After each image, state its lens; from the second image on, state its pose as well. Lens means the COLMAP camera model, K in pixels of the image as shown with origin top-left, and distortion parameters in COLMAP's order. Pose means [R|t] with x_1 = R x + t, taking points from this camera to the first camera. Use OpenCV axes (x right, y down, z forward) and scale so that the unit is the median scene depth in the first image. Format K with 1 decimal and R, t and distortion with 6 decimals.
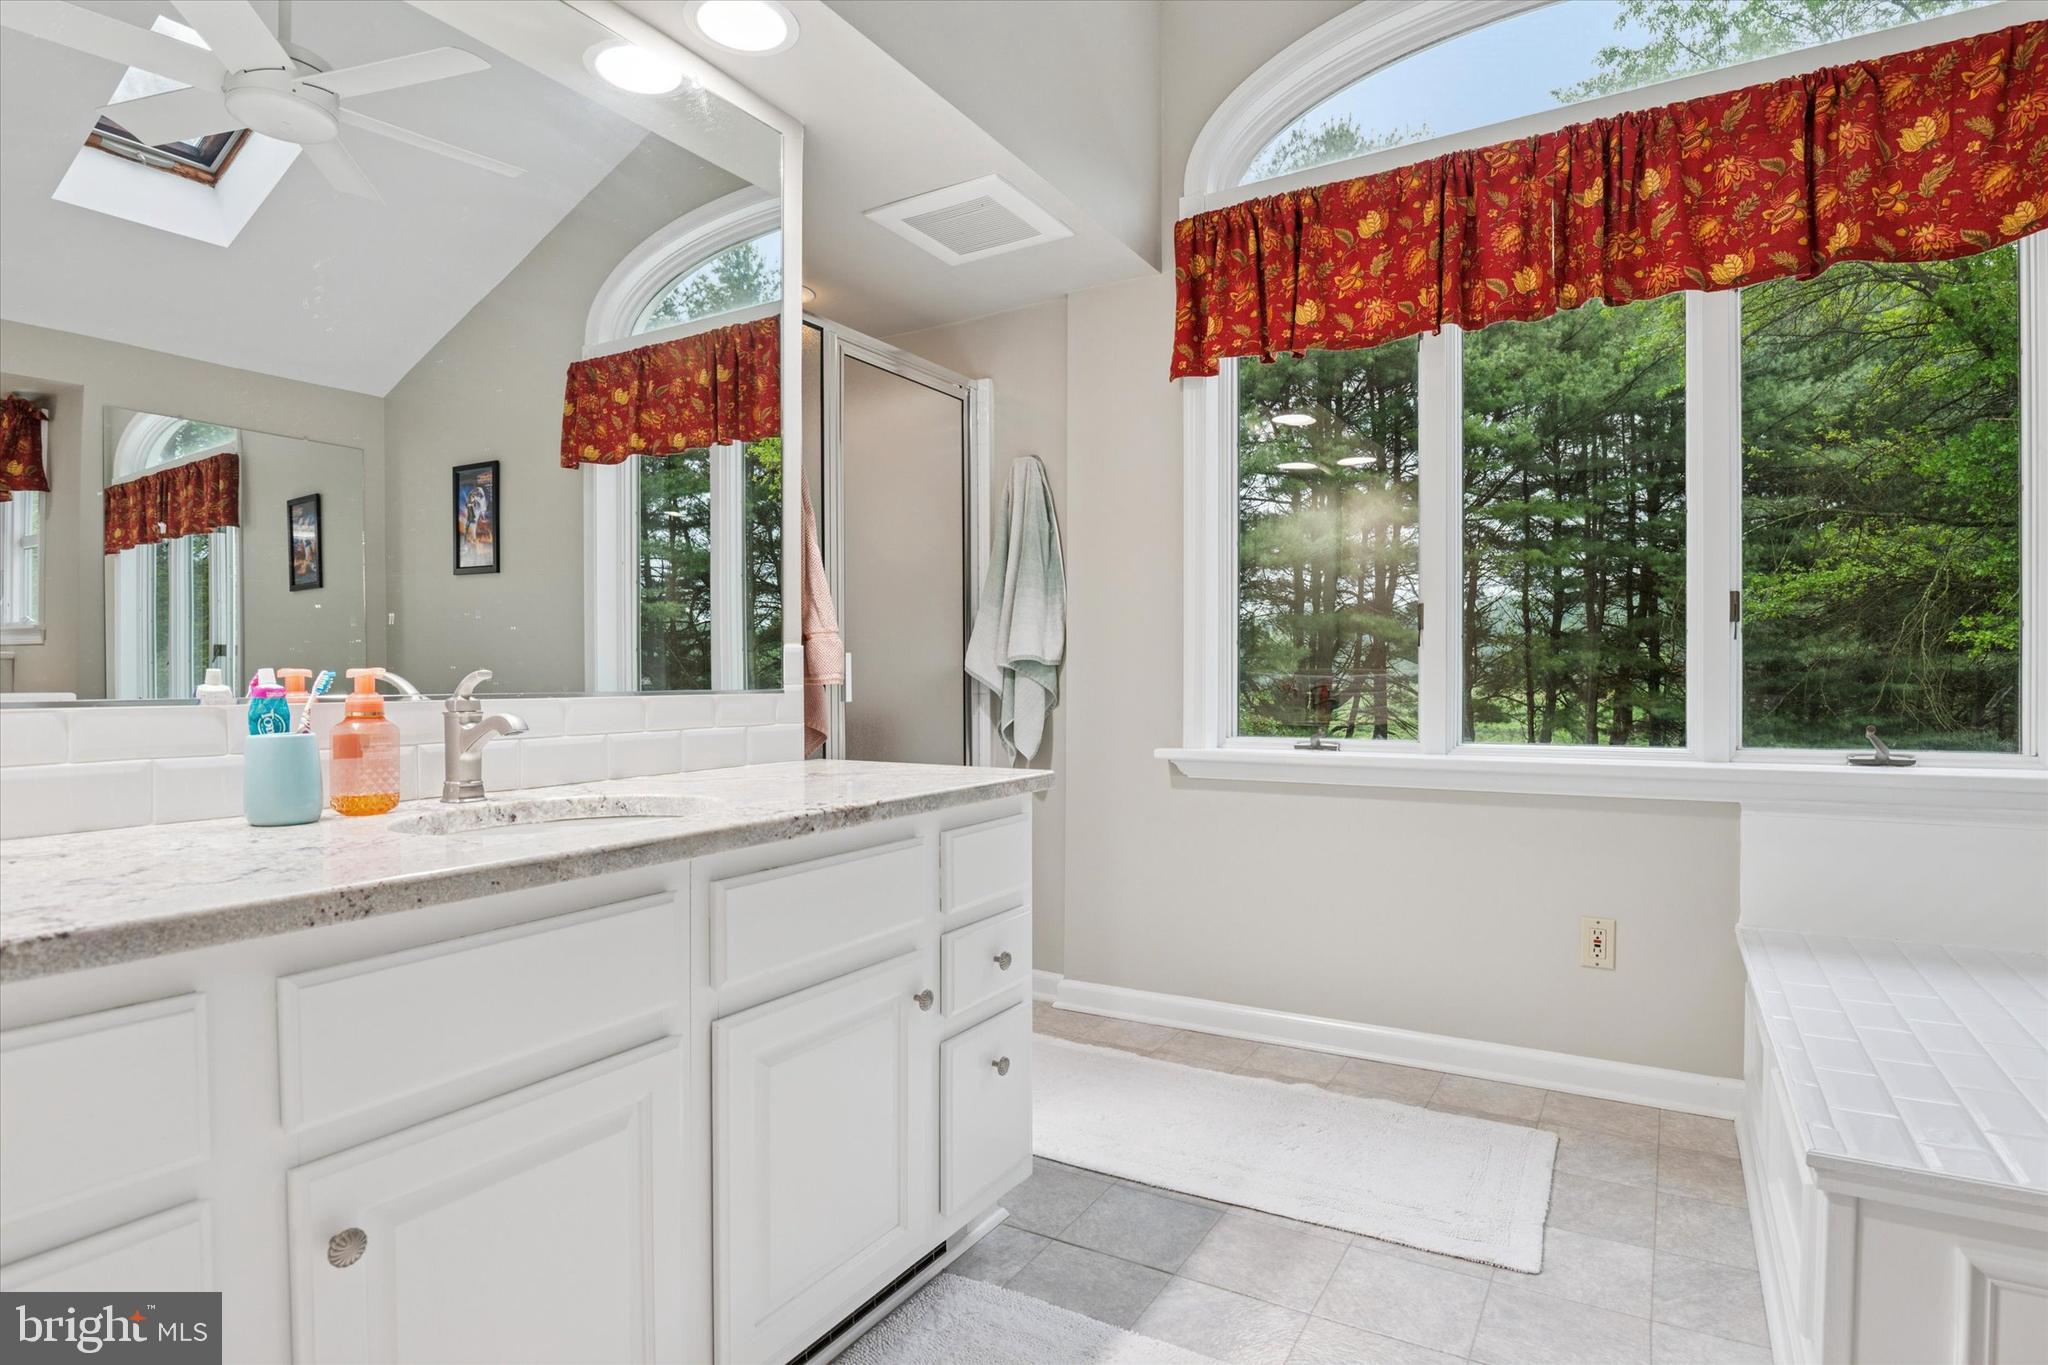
lens RADIAL K [[1066.3, 0, 1026.2], [0, 1066.3, 685.2], [0, 0, 1]] dist [-0.018503, -0.001306]
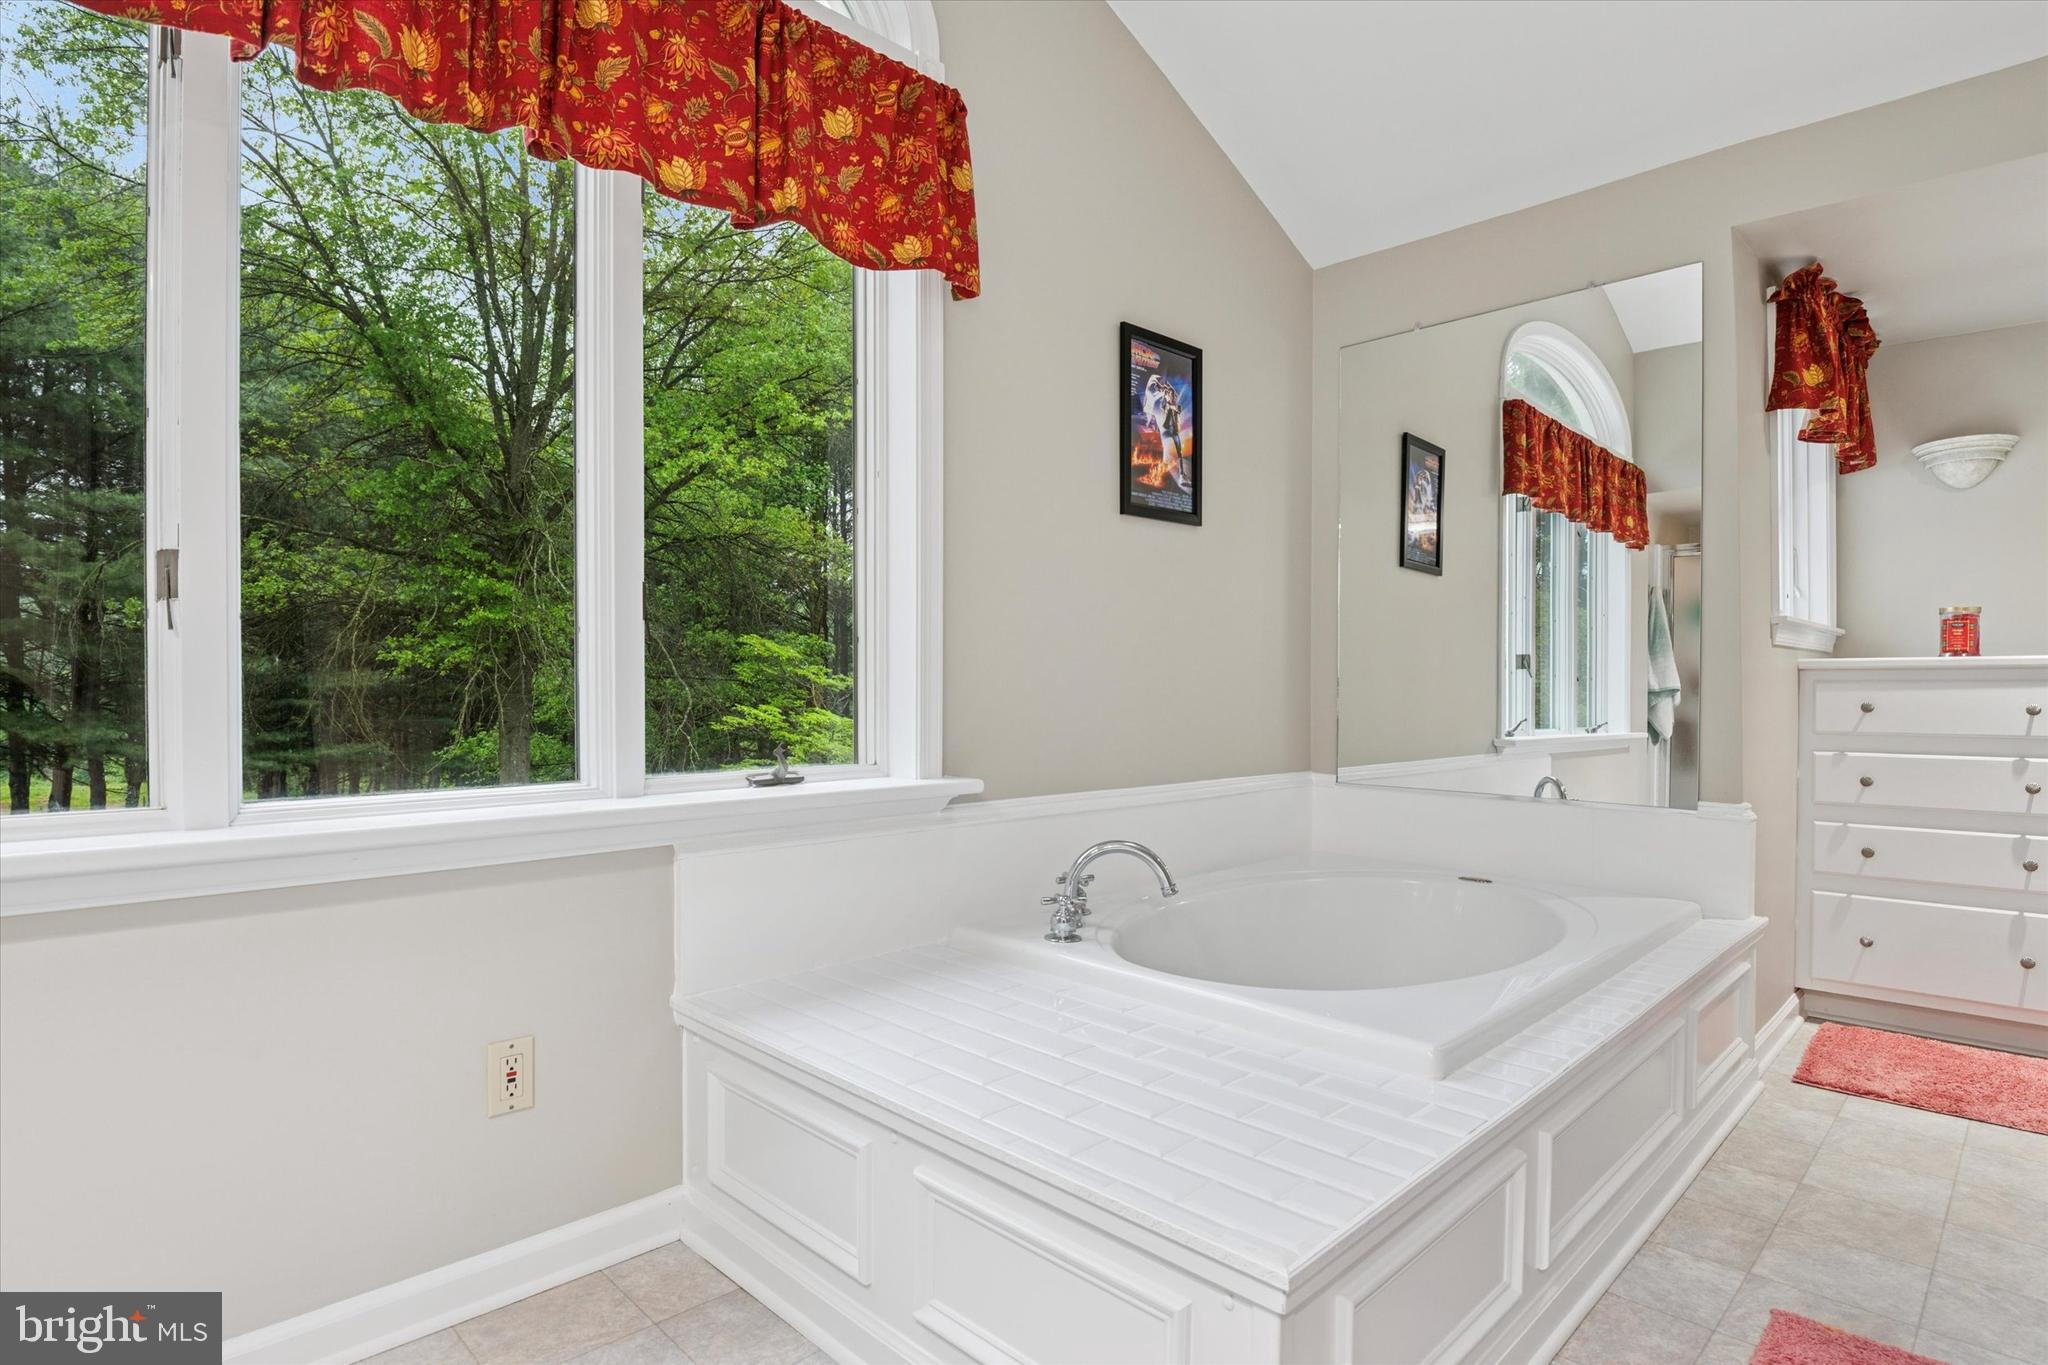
lens RADIAL K [[1066.3, 0, 1024.0], [0, 1066.3, 701.5], [0, 0, 1]] dist [-0.018503, -0.001306]
pose [[0.238721, -0.005604, 0.971072, -0.048519], [0.005506, 0.999975, 0.004417, 0.000116], [-0.971073, 0.004292, 0.238746, 0.559456]]
